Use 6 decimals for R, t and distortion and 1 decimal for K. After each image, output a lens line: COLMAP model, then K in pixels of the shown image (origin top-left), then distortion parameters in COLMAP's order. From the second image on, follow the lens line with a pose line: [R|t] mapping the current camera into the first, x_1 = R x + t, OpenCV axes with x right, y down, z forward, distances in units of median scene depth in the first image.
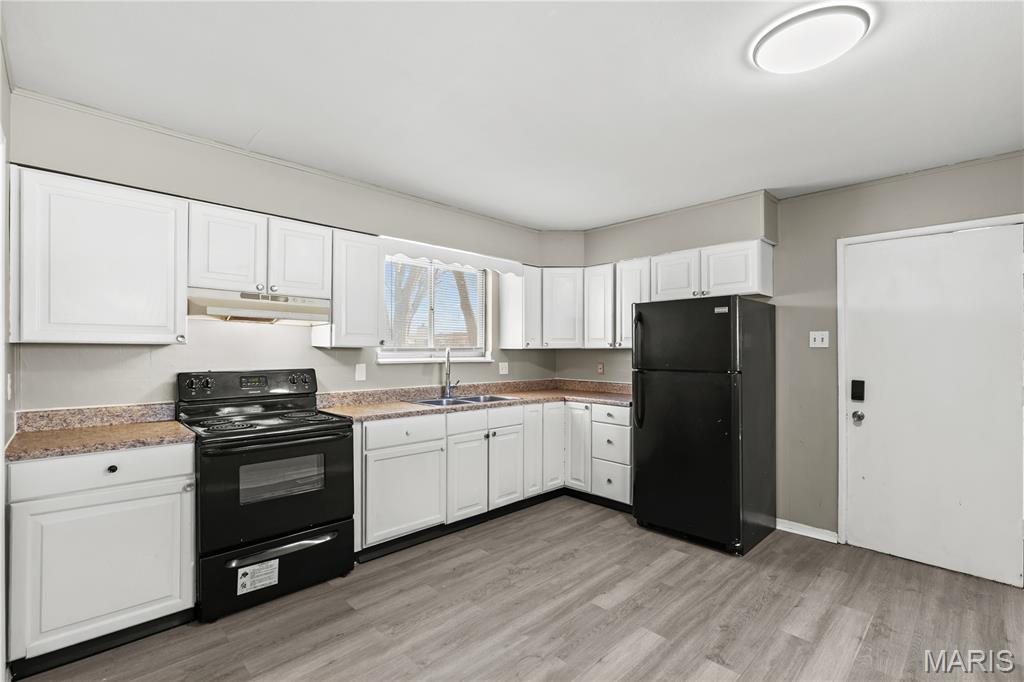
lens RADIAL K [[467.1, 0, 517.5], [0, 467.1, 343.6], [0, 0, 1]] dist [0.002579, 0.000107]
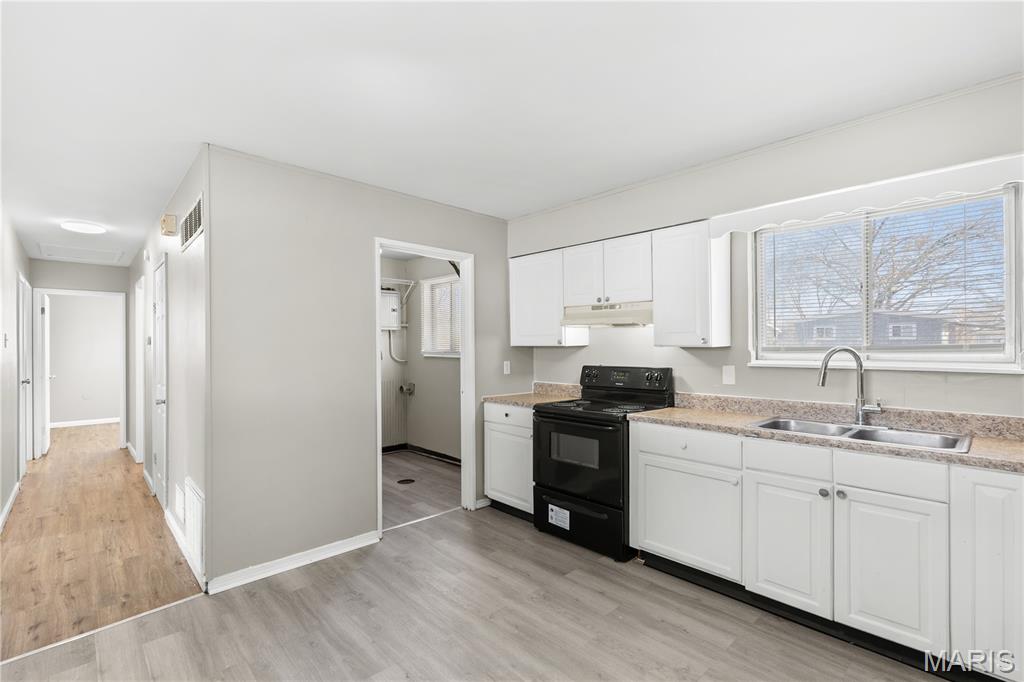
lens RADIAL K [[467.1, 0, 516.2], [0, 467.1, 347.1], [0, 0, 1]] dist [0.002579, 0.000107]
pose [[-0.023717, -0.010083, -0.999668, 0.687897], [0.011449, 0.999881, -0.010357, 0.016453], [0.999653, -0.011691, -0.023599, 0.780085]]
